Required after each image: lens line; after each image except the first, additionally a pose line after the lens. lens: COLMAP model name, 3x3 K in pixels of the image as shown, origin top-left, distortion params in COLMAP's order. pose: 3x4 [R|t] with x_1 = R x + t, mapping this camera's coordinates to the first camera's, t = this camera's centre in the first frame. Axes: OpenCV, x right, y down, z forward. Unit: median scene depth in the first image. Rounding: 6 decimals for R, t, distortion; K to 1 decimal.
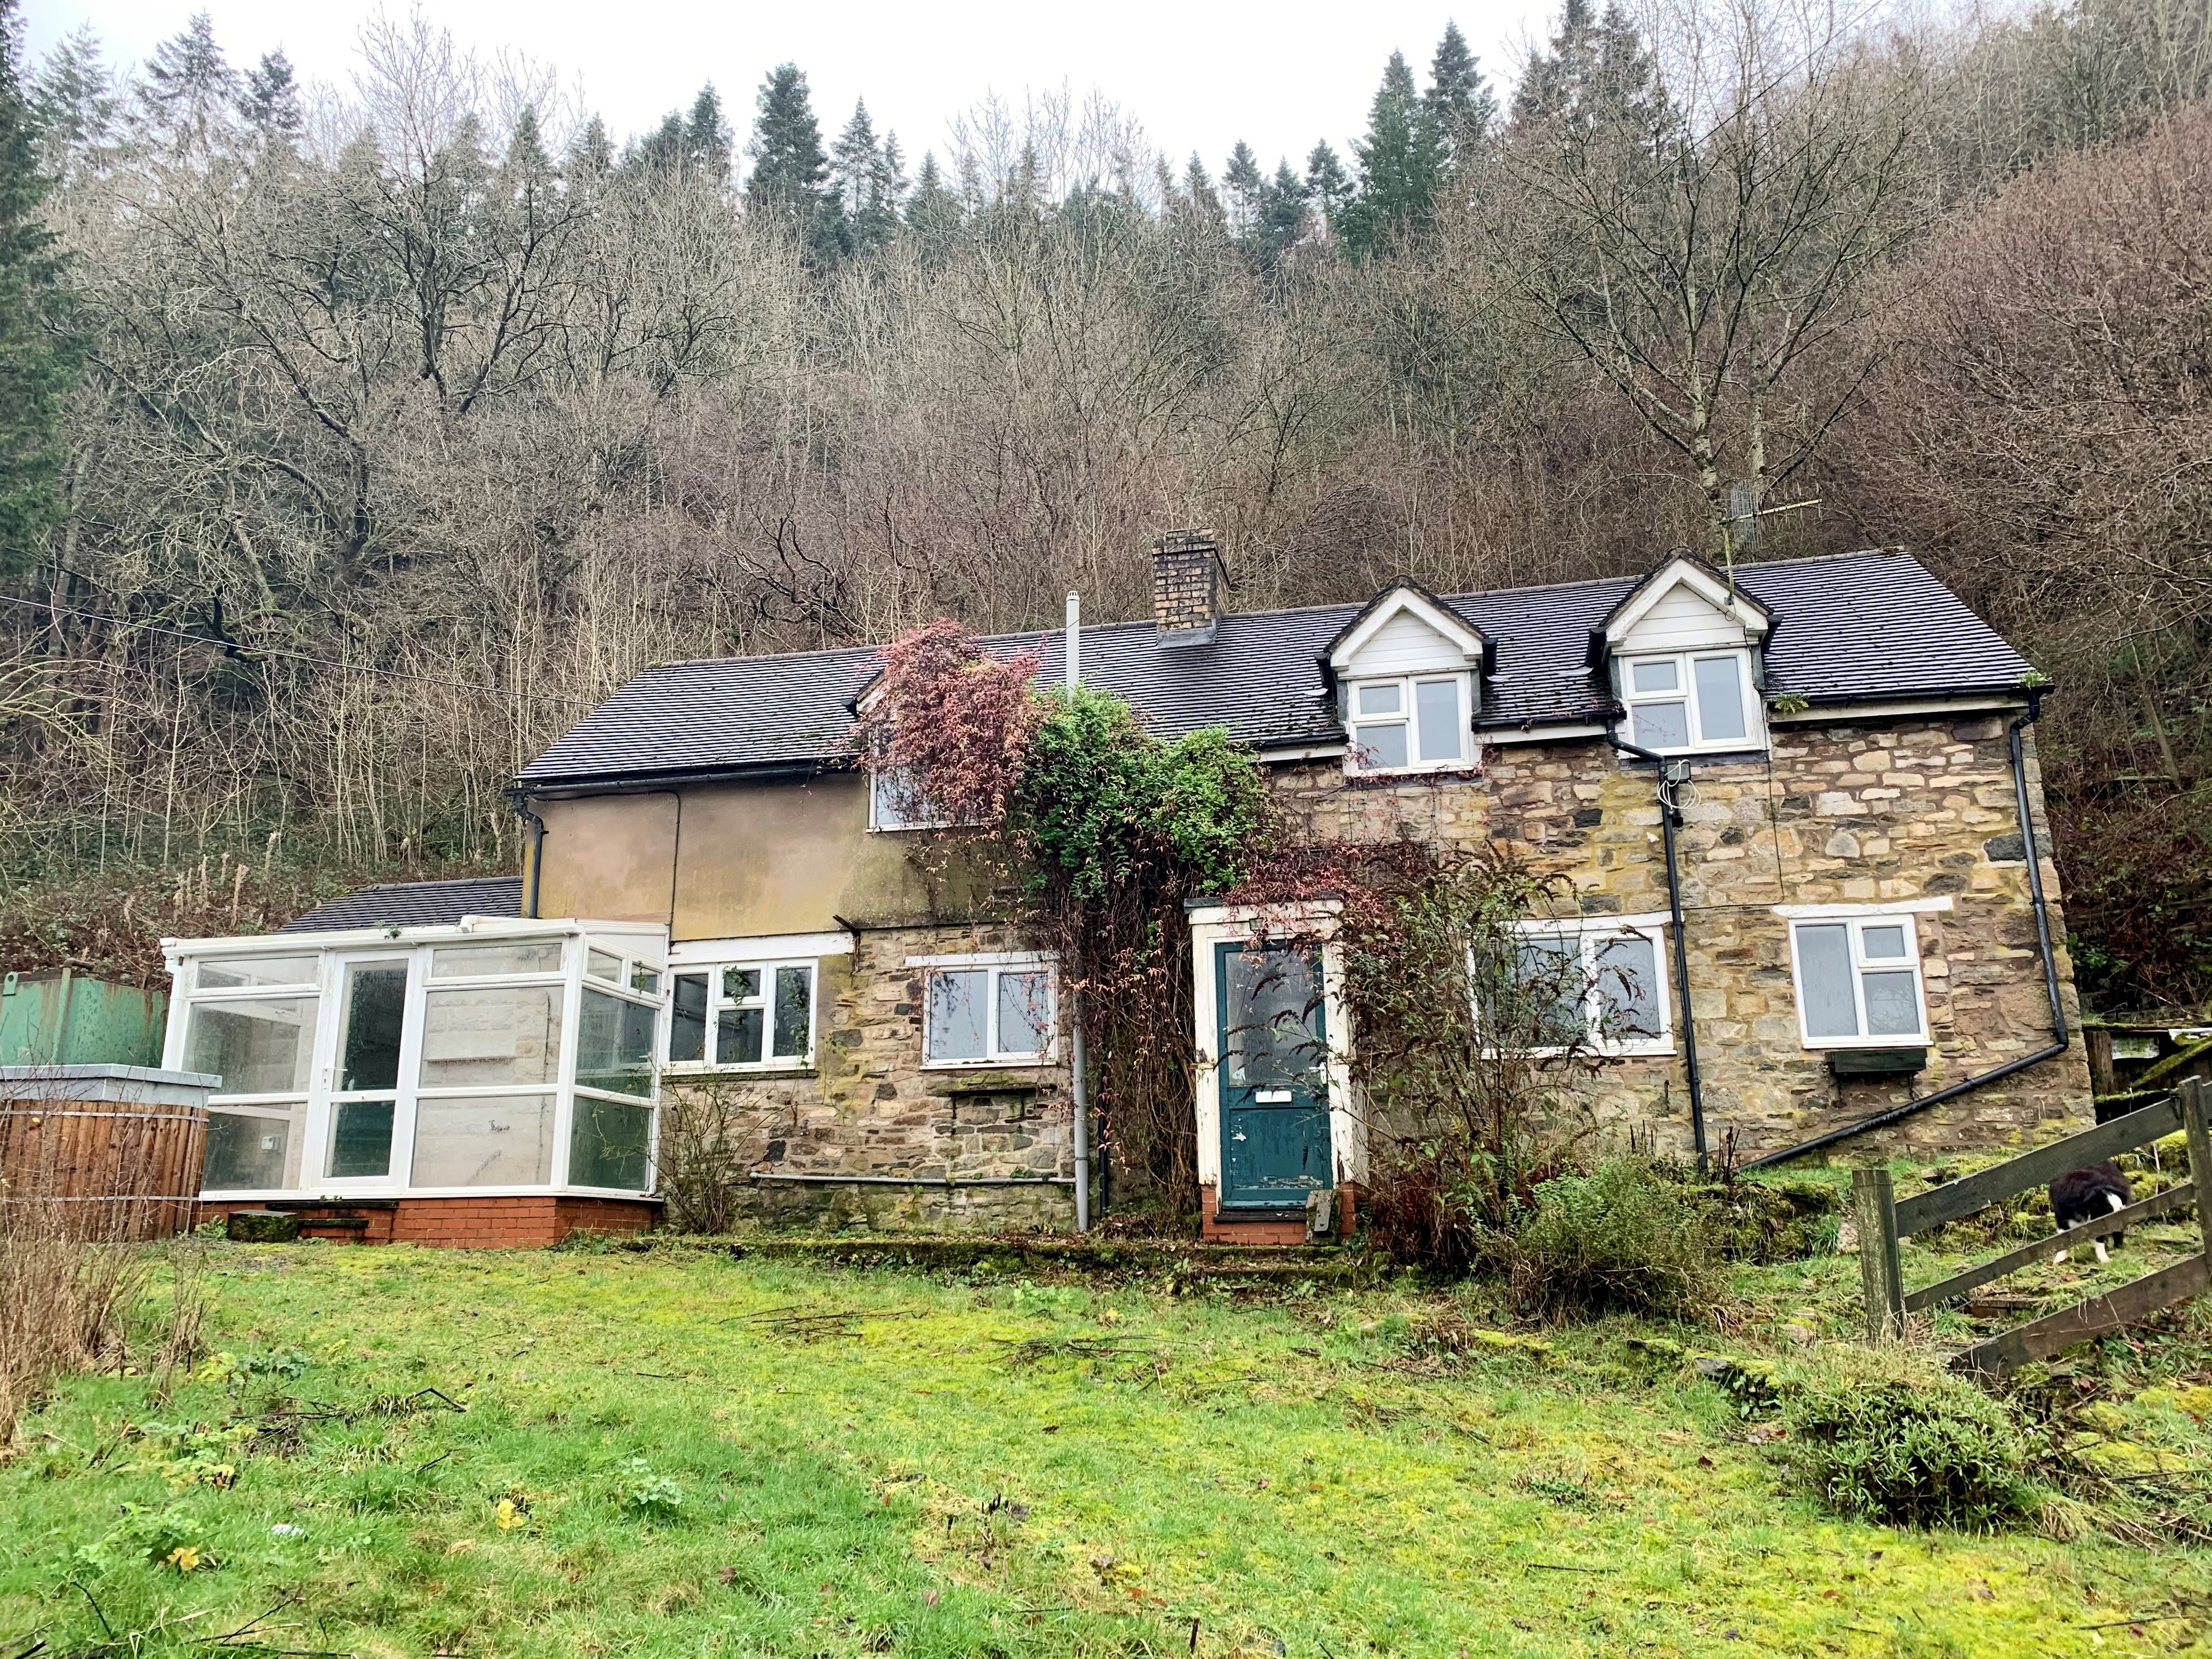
lens RADIAL K [[1678.9, 0, 1105.5], [0, 1678.9, 817.4], [0, 0, 1]] dist [0.057591, -0.055869]
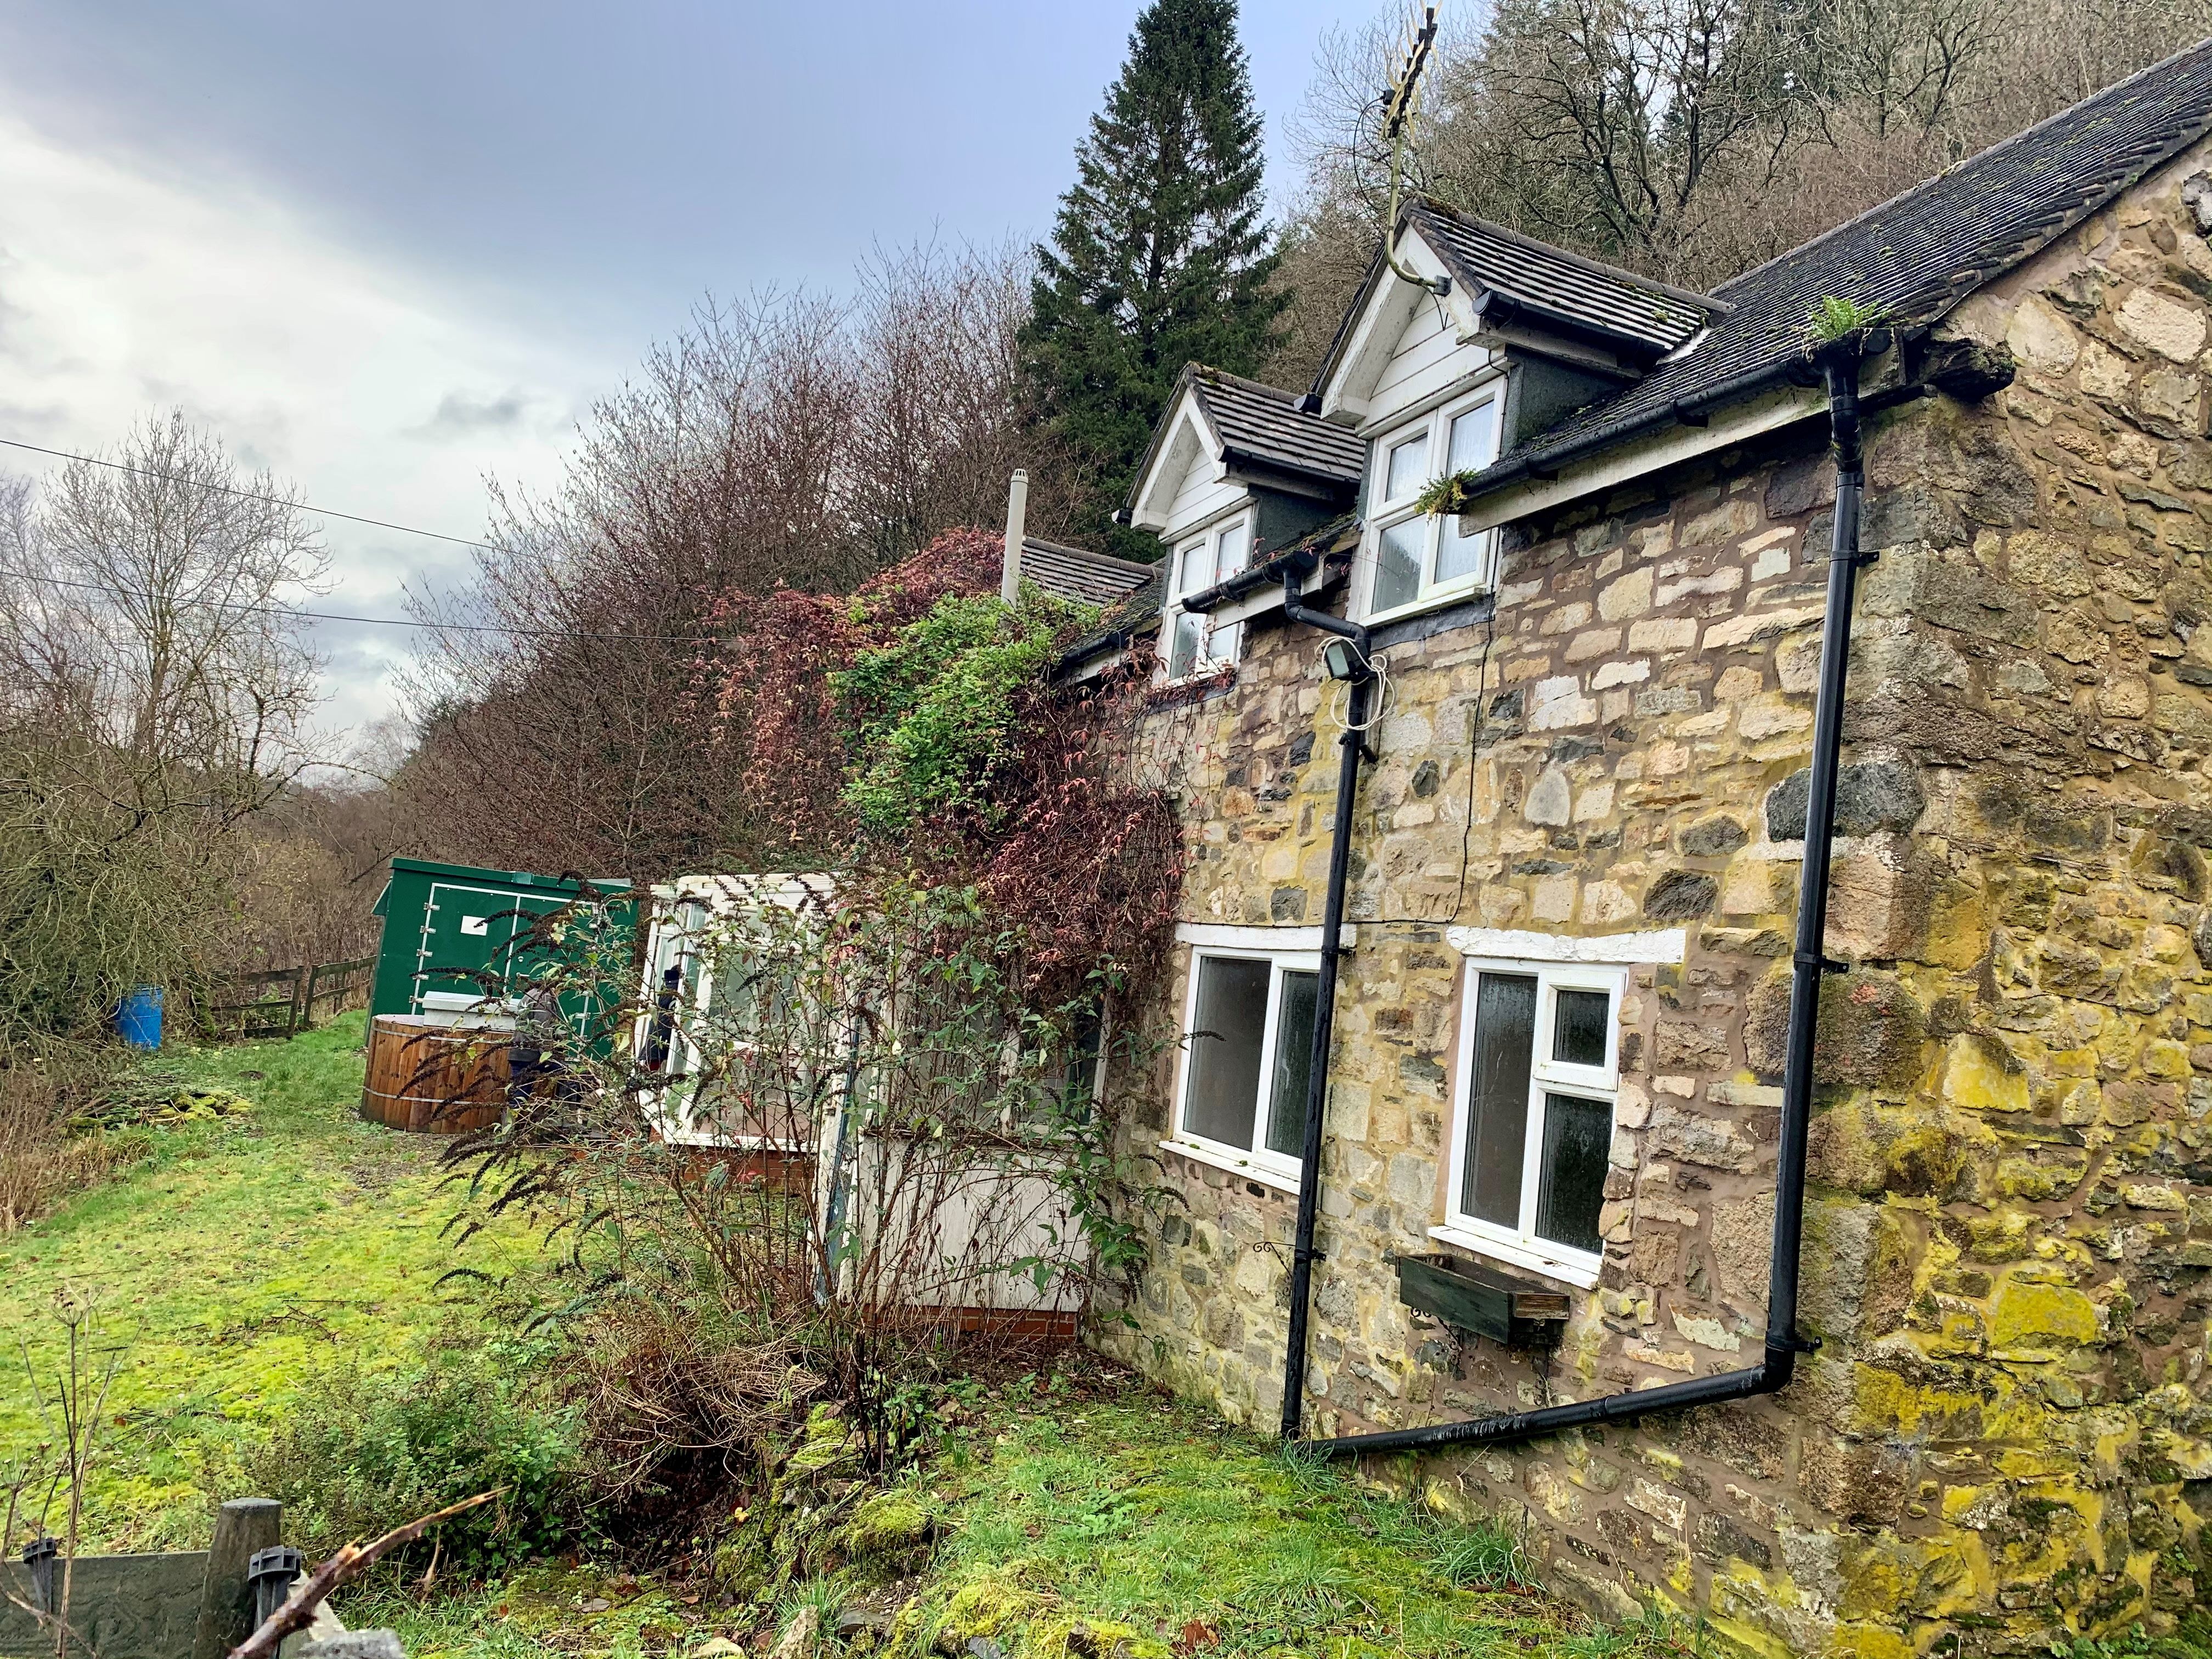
lens RADIAL K [[1678.9, 0, 1110.0], [0, 1678.9, 816.4], [0, 0, 1]] dist [0.057591, -0.055869]
pose [[0.546703, -0.007863, -0.837290, 0.707093], [0.091596, 0.994517, 0.050467, -0.011079], [0.832302, -0.104283, 0.544425, 0.634274]]
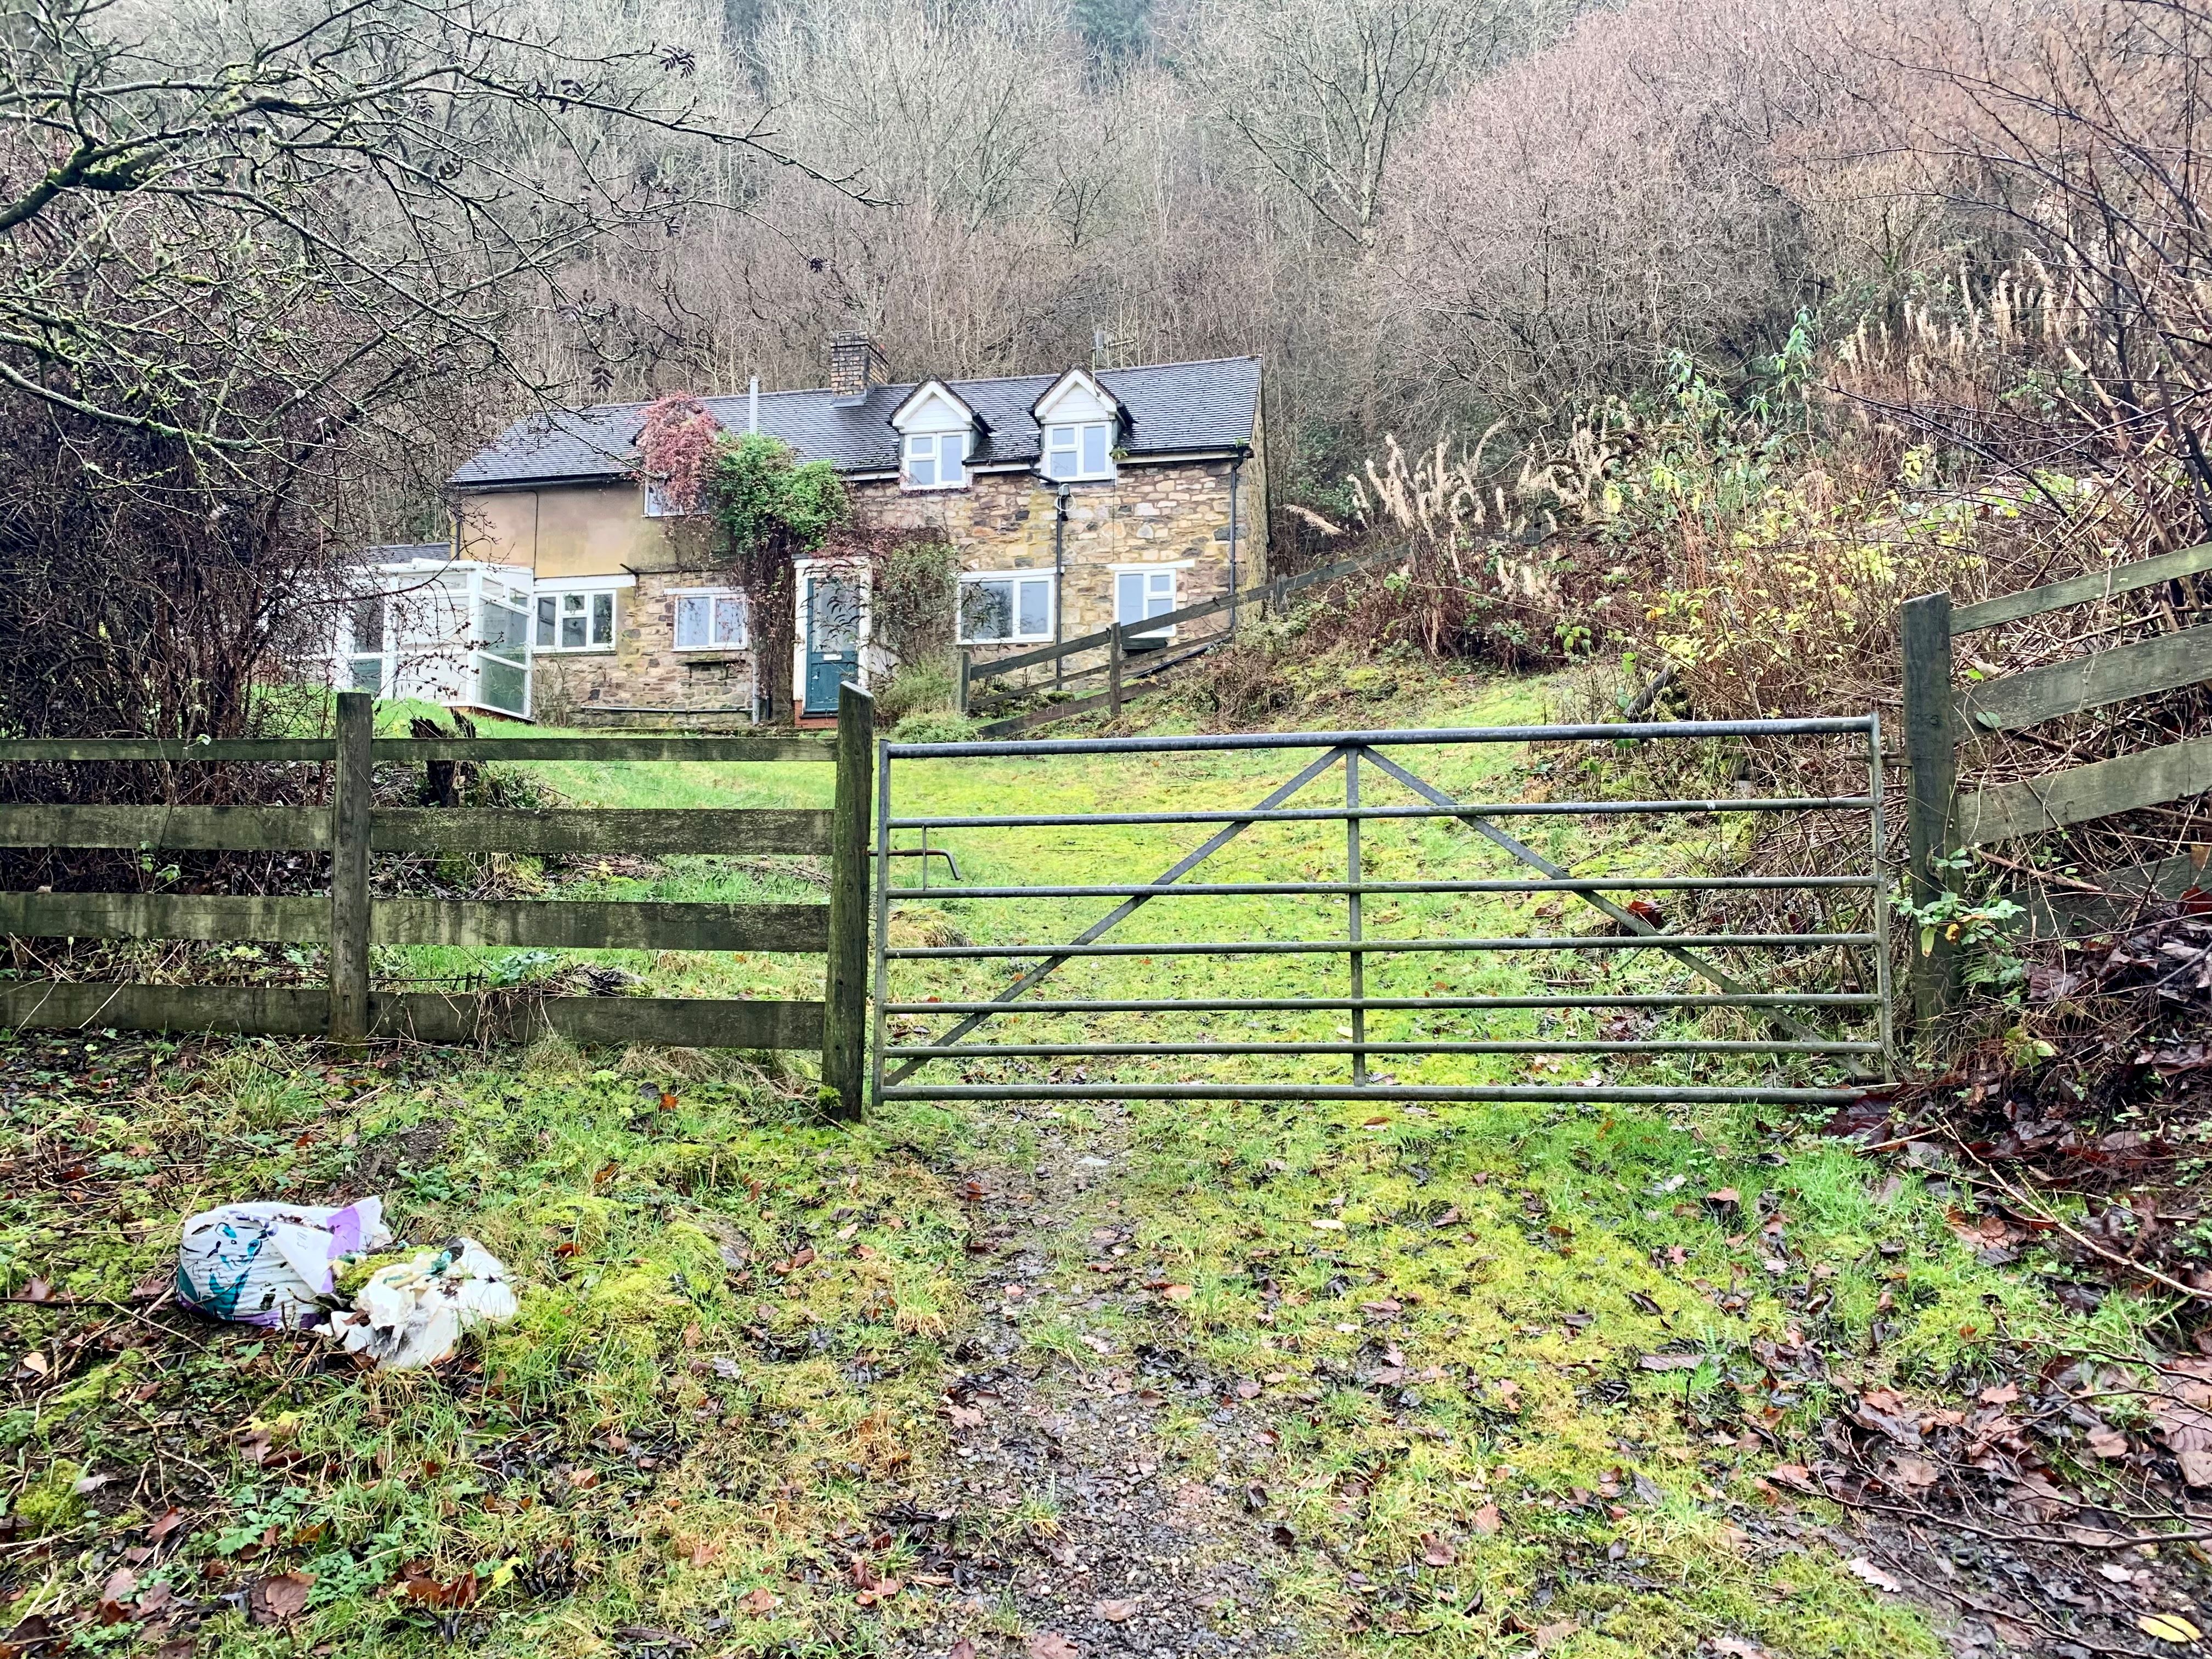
lens RADIAL K [[1678.9, 0, 1105.0], [0, 1678.9, 847.0], [0, 0, 1]] dist [0.057591, -0.055869]
pose [[0.999846, 0.017173, -0.003684, 0.384477], [-0.016203, 0.982807, 0.183923, 0.016790], [0.006779, -0.183835, 0.982934, -0.860979]]
